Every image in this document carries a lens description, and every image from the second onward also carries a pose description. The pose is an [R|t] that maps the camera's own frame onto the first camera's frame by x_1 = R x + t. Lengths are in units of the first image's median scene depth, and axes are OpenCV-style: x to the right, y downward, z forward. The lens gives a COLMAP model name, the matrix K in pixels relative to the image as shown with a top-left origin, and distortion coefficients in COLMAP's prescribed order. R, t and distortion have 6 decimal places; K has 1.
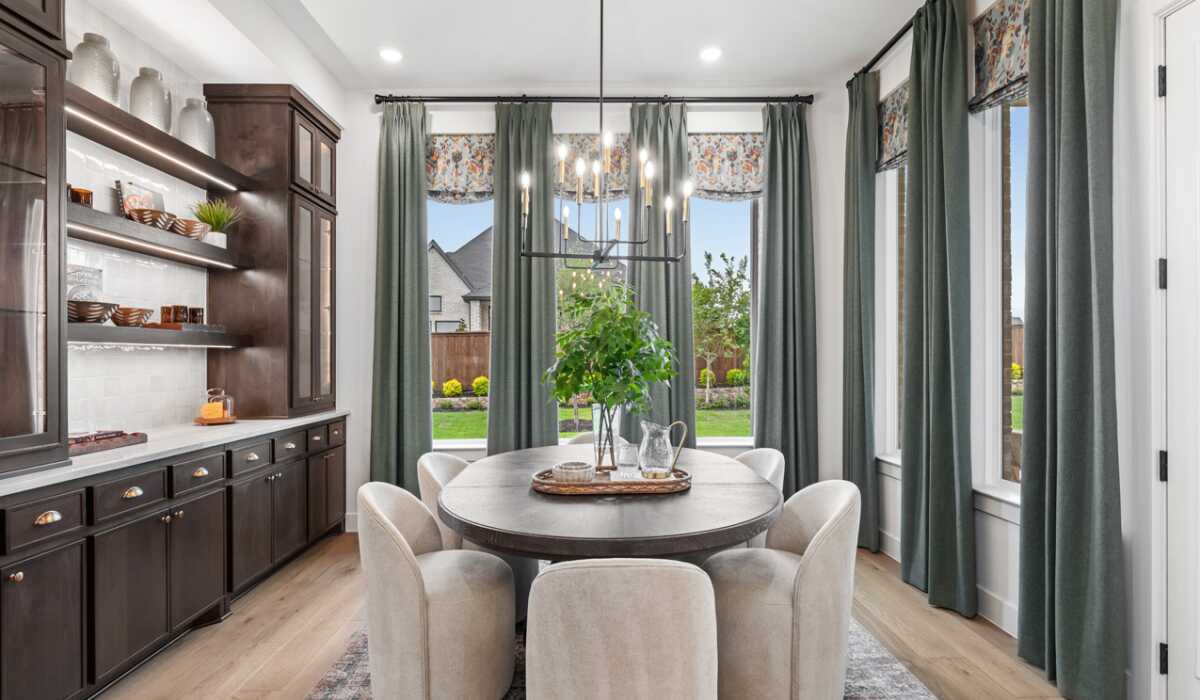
lens RADIAL K [[529.6, 0, 563.7], [0, 529.6, 359.4], [0, 0, 1]] dist [-0.001957, -0.000118]
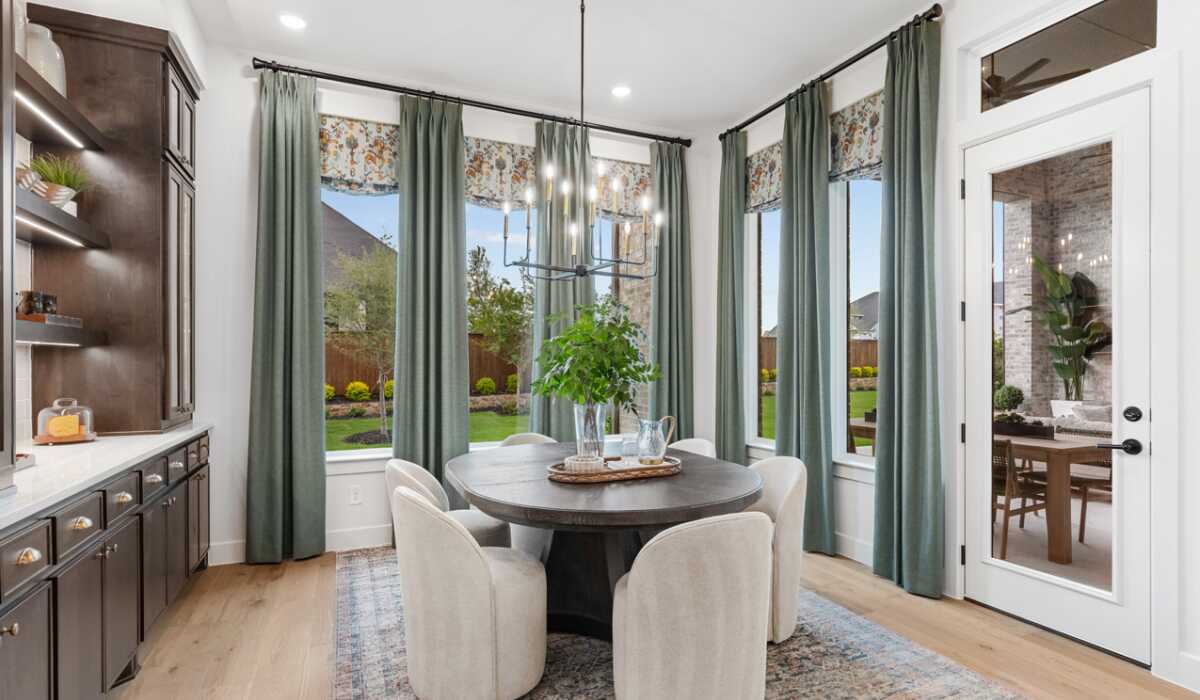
lens RADIAL K [[555.7, 0, 564.6], [0, 555.7, 364.2], [0, 0, 1]] dist [0.001060, 0.000301]
pose [[0.928238, 0.005437, 0.371947, -0.272816], [-0.005336, 0.999985, -0.001300, 0.001746], [-0.371948, -0.000778, 0.928253, -0.046116]]
